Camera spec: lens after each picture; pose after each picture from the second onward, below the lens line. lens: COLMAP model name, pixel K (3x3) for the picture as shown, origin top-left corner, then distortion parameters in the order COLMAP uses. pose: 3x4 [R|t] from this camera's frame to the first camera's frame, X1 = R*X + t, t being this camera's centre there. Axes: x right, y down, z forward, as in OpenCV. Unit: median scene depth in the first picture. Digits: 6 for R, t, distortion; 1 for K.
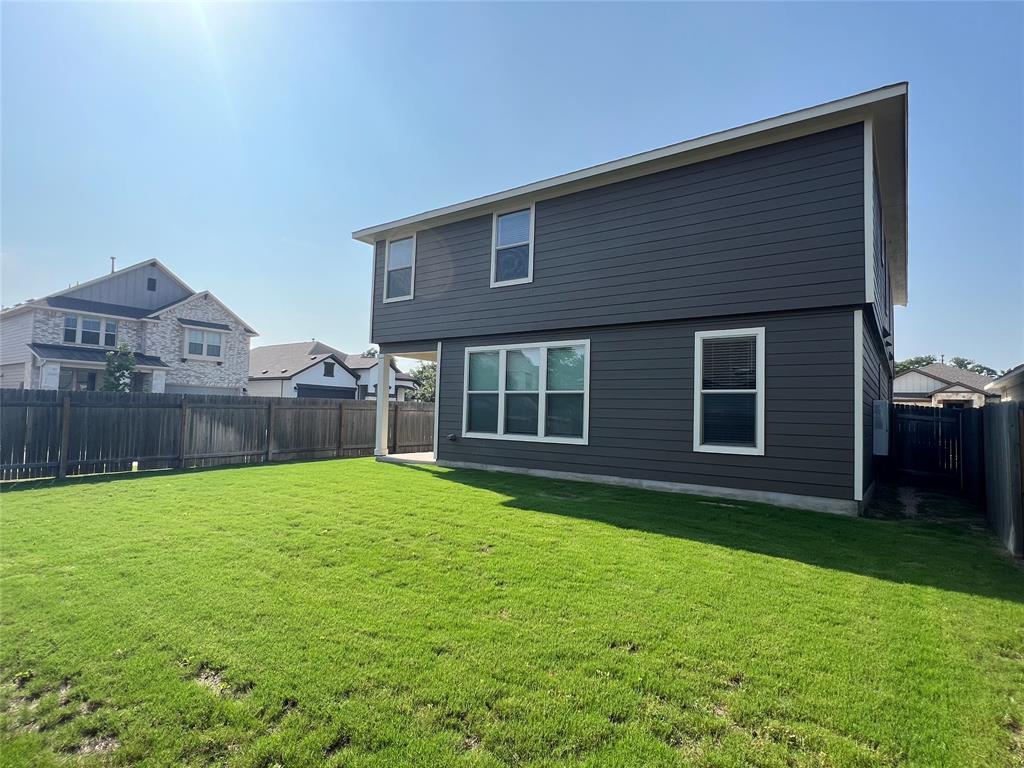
lens RADIAL K [[544.9, 0, 510.7], [0, 544.9, 391.2], [0, 0, 1]] dist [0.000633, -0.001307]
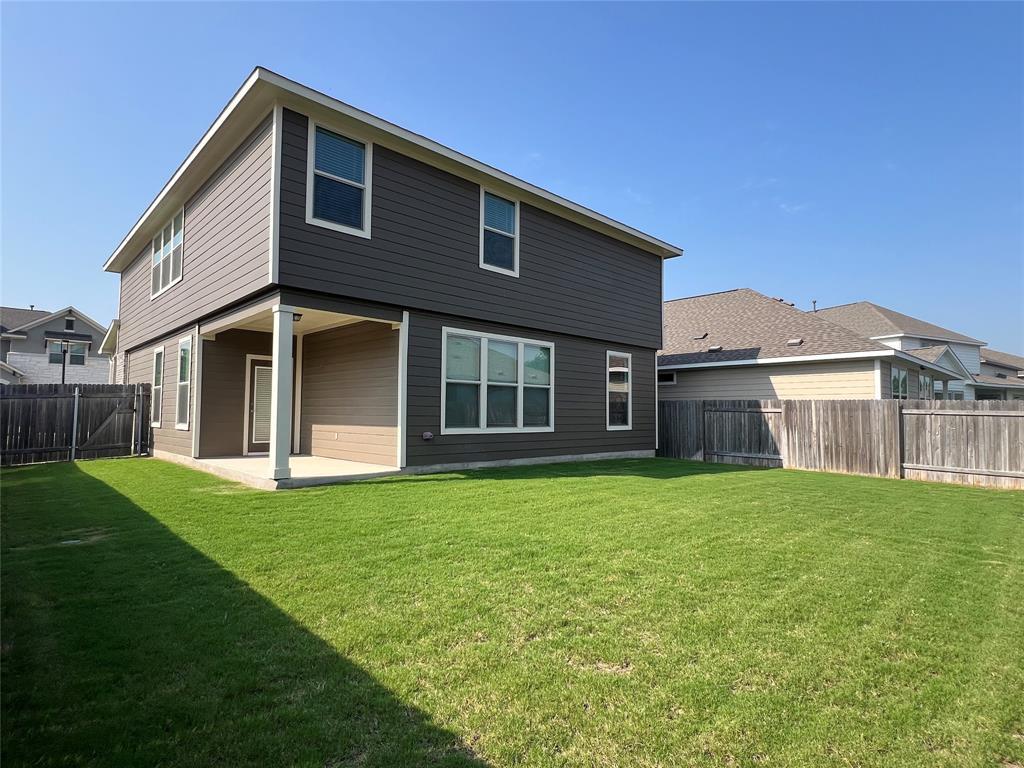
lens RADIAL K [[544.9, 0, 511.9], [0, 544.9, 380.2], [0, 0, 1]] dist [0.000633, -0.001307]
pose [[0.169704, 0.031603, 0.984988, -0.937551], [-0.050467, 0.998453, -0.023340, 0.016757], [-0.984202, -0.045749, 0.171037, 0.799334]]
